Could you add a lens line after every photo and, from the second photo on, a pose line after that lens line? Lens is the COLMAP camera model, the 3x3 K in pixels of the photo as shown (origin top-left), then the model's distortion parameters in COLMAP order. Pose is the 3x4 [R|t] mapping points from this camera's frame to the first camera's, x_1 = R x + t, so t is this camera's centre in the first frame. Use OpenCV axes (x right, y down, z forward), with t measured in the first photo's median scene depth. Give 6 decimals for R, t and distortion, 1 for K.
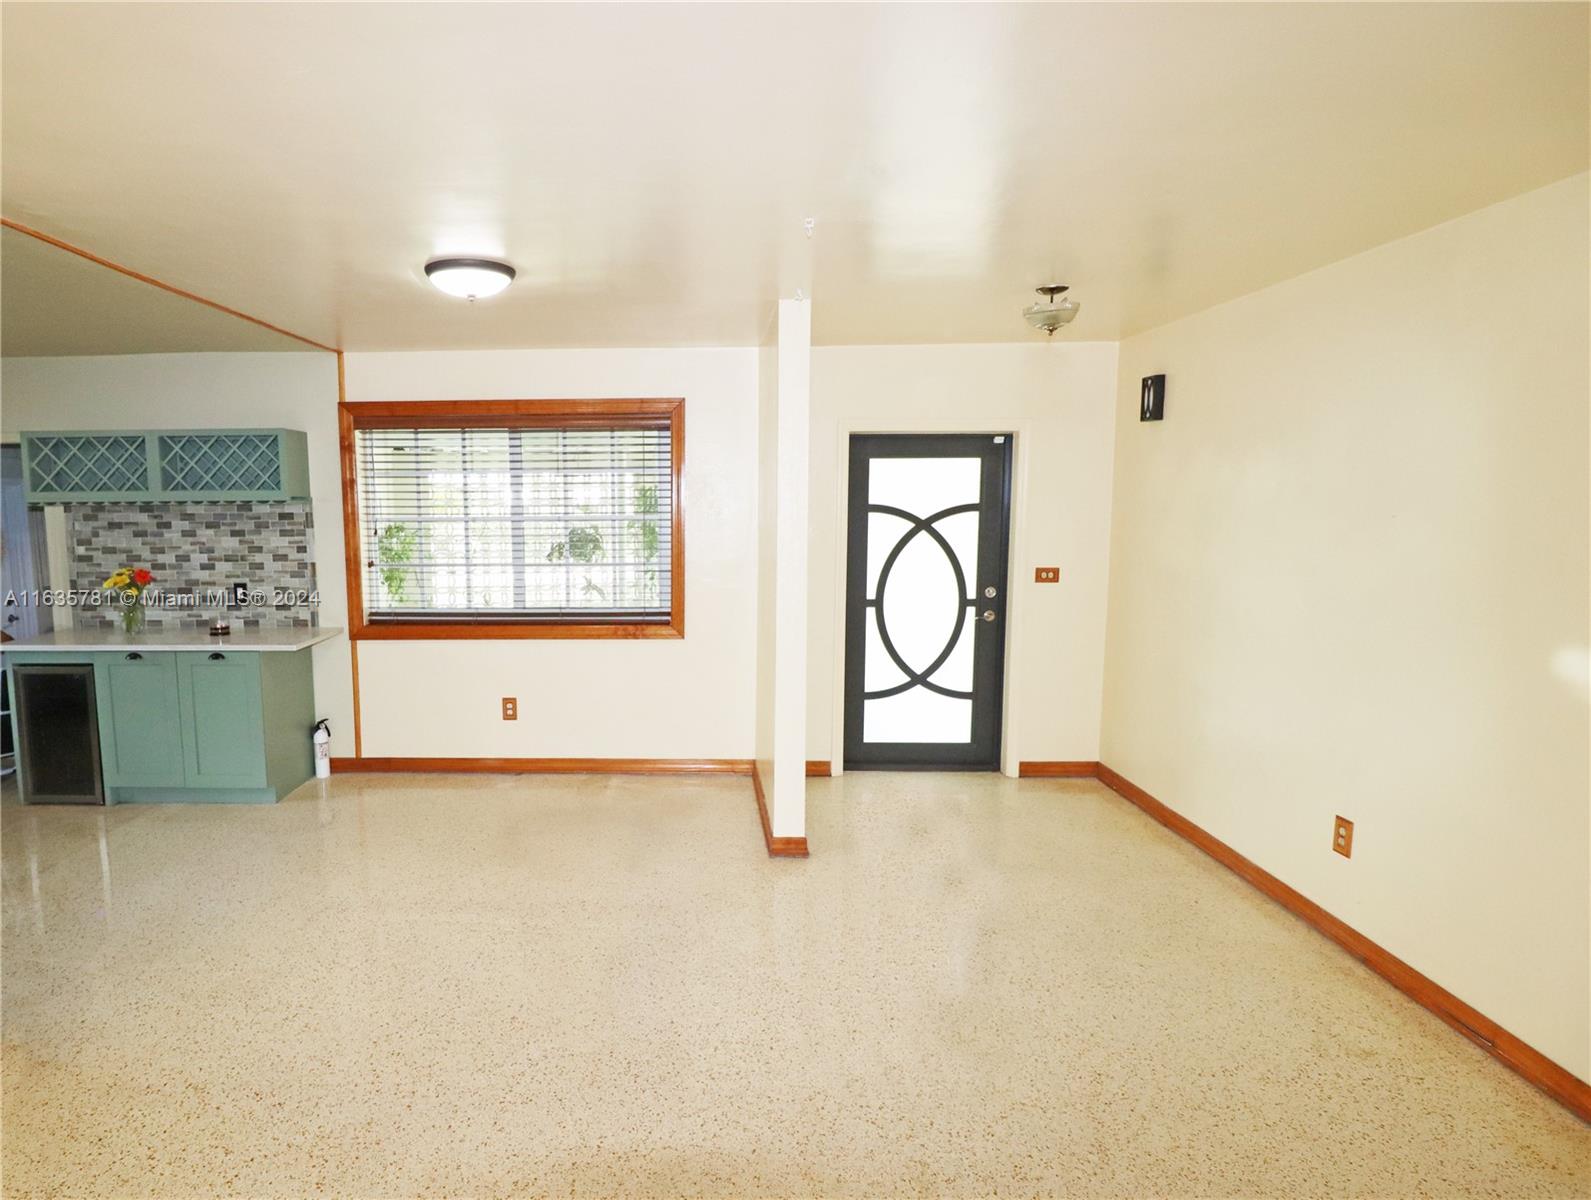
lens RADIAL K [[874.4, 0, 668.9], [0, 874.4, 600.5], [0, 0, 1]] dist [-0.000680, -0.000177]
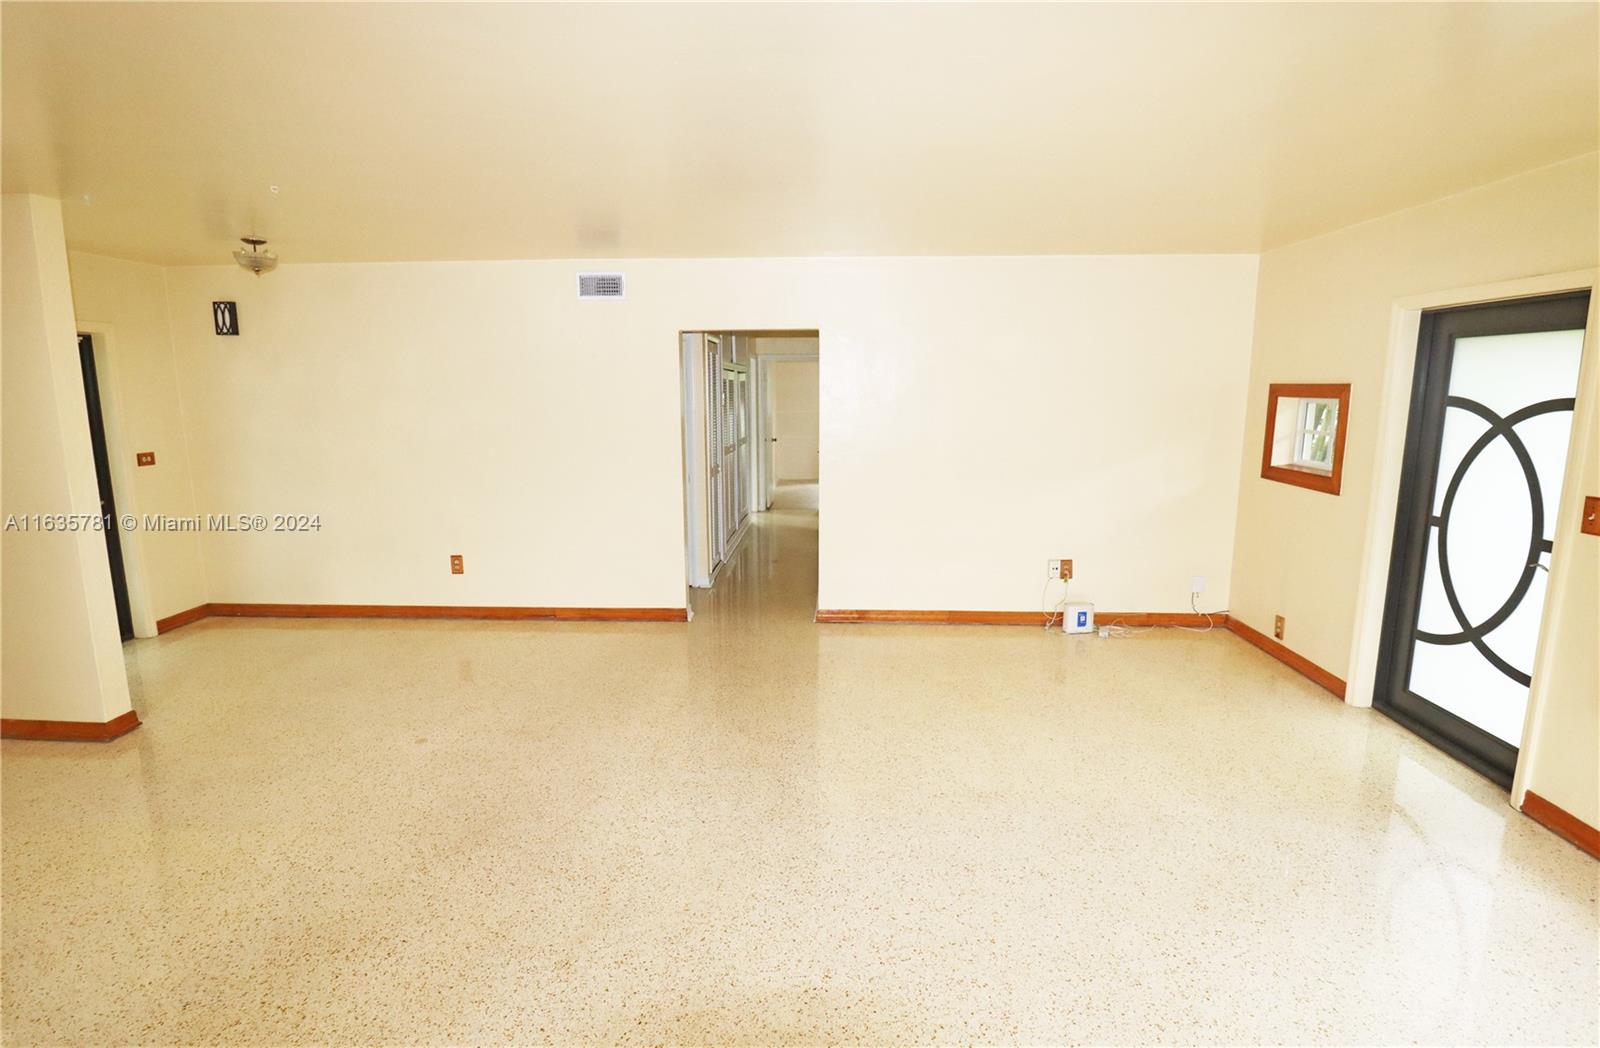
lens RADIAL K [[766.3, 0, 809.0], [0, 766.3, 513.2], [0, 0, 1]] dist [-0.013941, -0.000889]
pose [[0.003500, -0.155774, 0.987786, -0.562492], [0.117679, 0.980993, 0.154286, -0.009789], [-0.993046, 0.115701, 0.021765, 0.099996]]
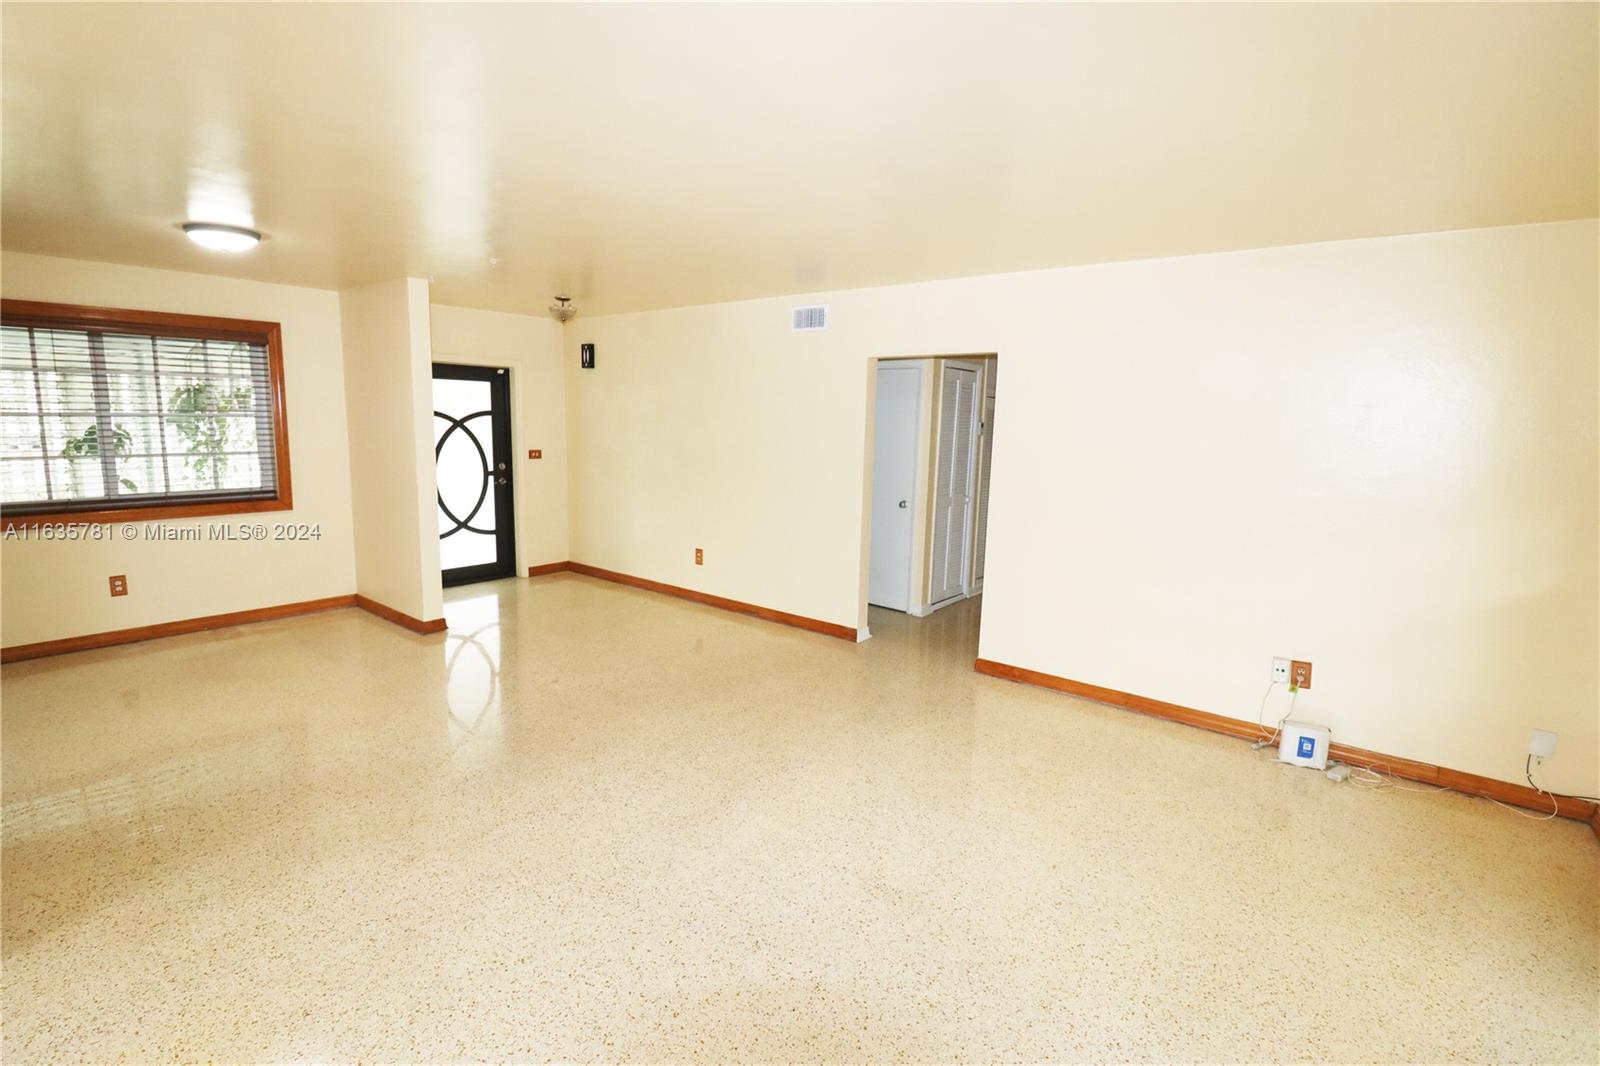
lens RADIAL K [[745.0, 0, 798.2], [0, 745.0, 526.5], [0, 0, 1]] dist [-0.002755, -0.000788]
pose [[0.599249, -0.098592, 0.794468, -0.407333], [0.065792, 0.995096, 0.073865, 0.035579], [-0.797854, 0.008006, 0.602797, -0.263995]]
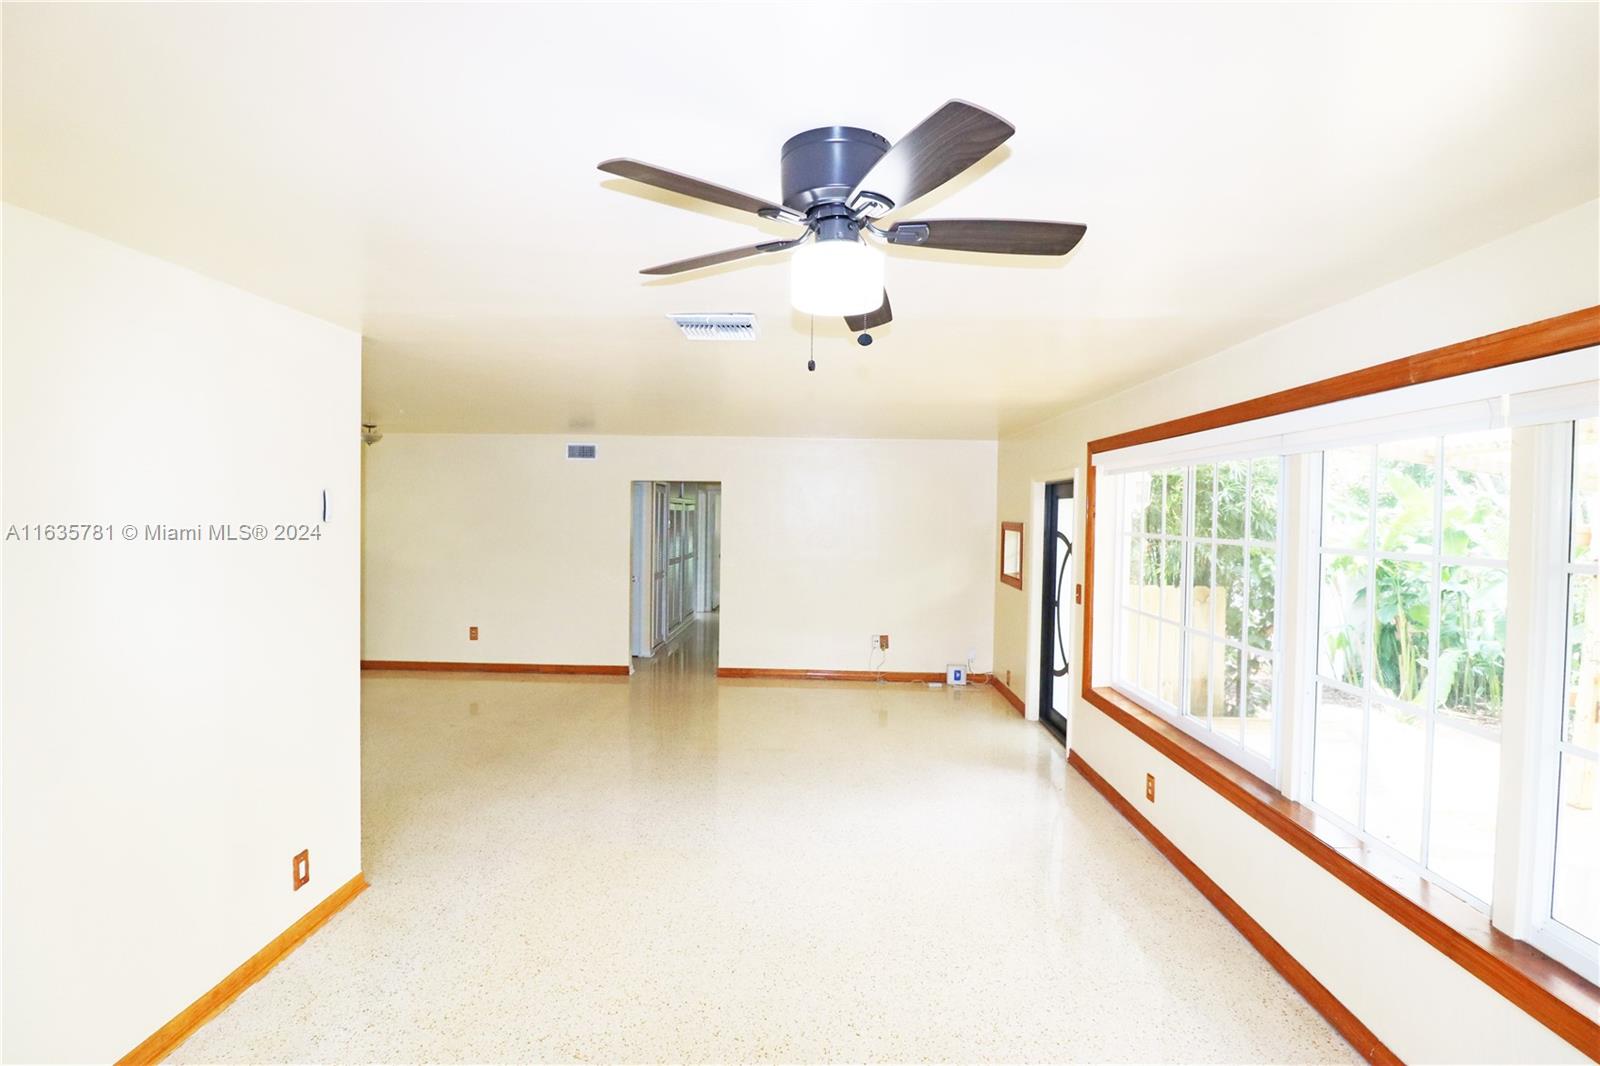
lens RADIAL K [[745.0, 0, 798.2], [0, 745.0, 526.5], [0, 0, 1]] dist [-0.002755, -0.000788]
pose [[0.001438, -0.013738, 0.999905, -1.043162], [0.101204, 0.994774, 0.013522, -0.004140], [-0.994865, 0.101175, 0.002821, -0.068143]]
